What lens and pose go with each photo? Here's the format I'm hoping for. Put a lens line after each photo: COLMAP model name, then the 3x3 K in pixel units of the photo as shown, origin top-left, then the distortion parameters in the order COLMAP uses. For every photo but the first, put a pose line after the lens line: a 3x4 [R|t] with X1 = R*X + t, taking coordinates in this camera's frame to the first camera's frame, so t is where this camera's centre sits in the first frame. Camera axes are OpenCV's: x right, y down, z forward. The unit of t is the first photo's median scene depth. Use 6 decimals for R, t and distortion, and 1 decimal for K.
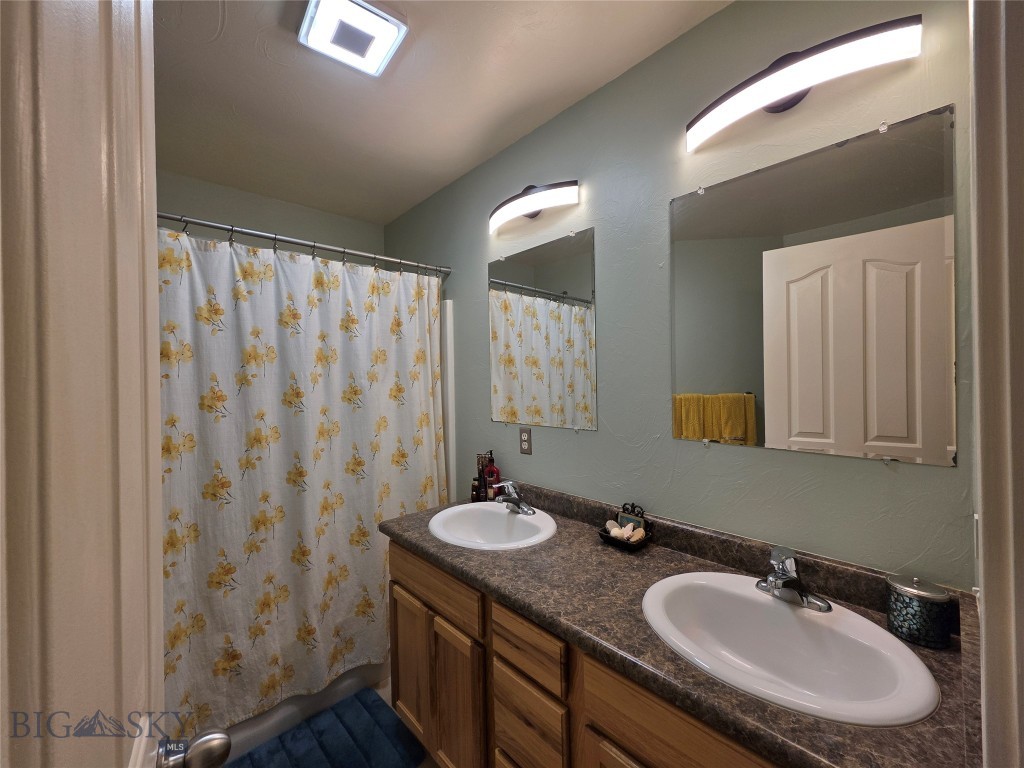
lens RADIAL K [[409.6, 0, 508.7], [0, 409.6, 382.5], [0, 0, 1]] dist [0.001723, -0.000042]
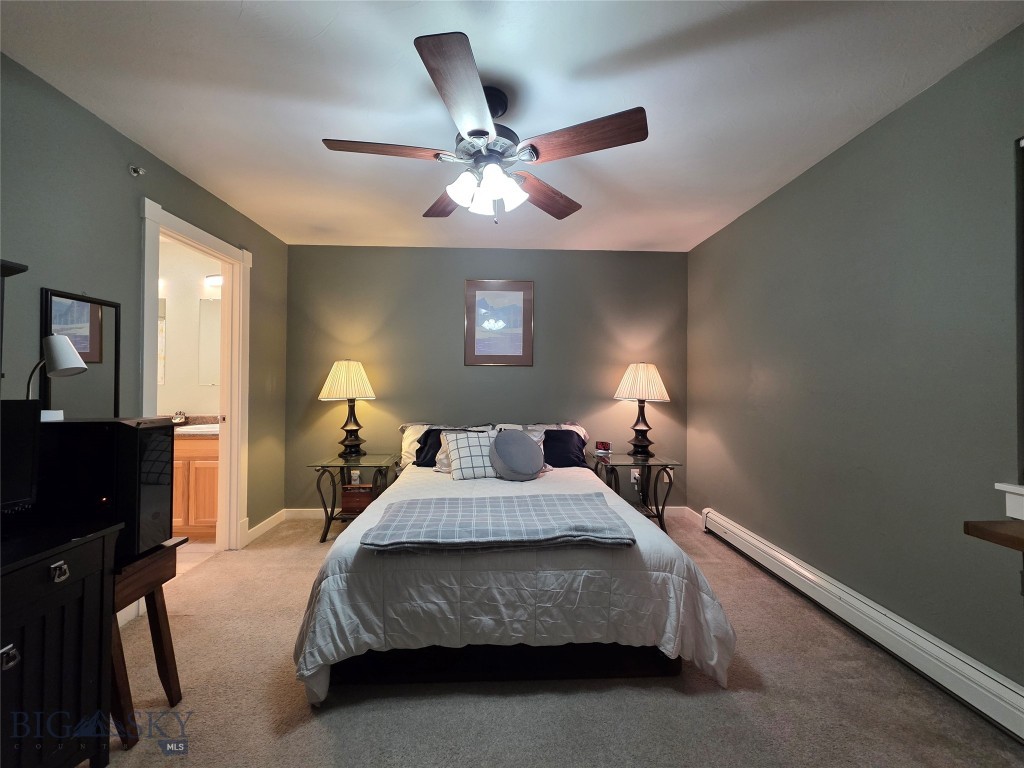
lens RADIAL K [[409.6, 0, 508.7], [0, 409.6, 382.5], [0, 0, 1]] dist [0.001723, -0.000042]
pose [[0.640379, 0.025663, 0.767630, -0.305173], [-0.015067, 0.999669, -0.020851, 0.117937], [-0.767912, 0.001787, 0.640553, -1.909314]]
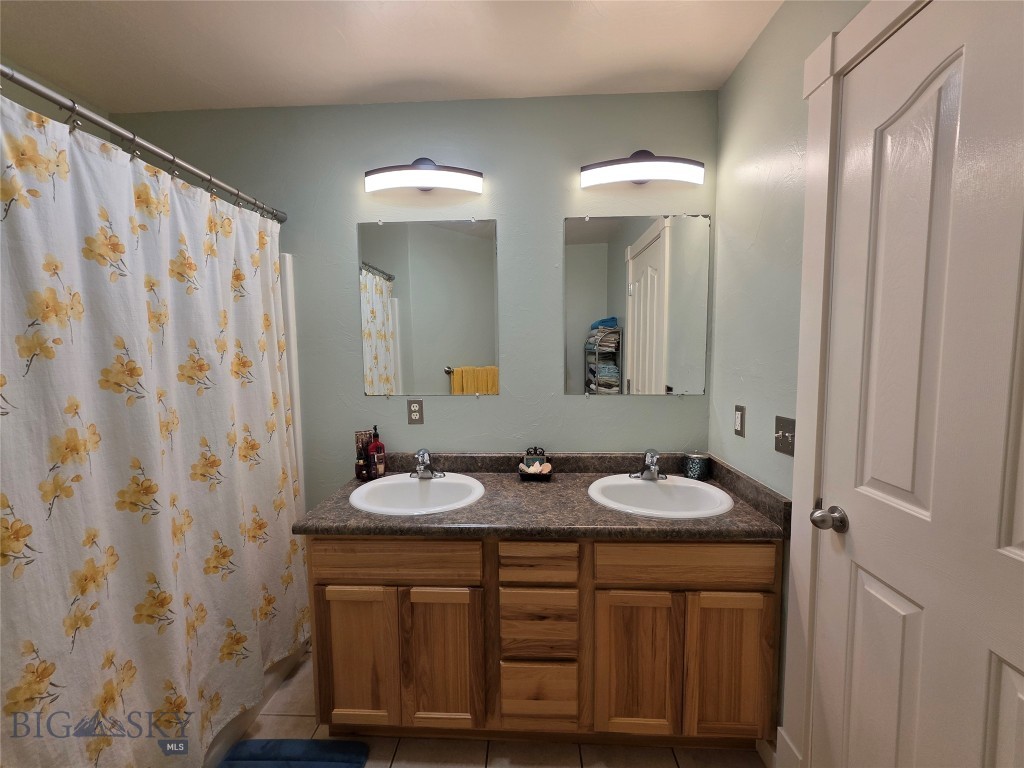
lens RADIAL K [[409.6, 0, 508.7], [0, 409.6, 382.5], [0, 0, 1]] dist [0.001723, -0.000042]
pose [[0.709627, -0.045875, 0.703082, -0.568714], [0.001571, 0.997979, 0.063530, 0.006408], [-0.704576, -0.043978, 0.708265, 0.124025]]
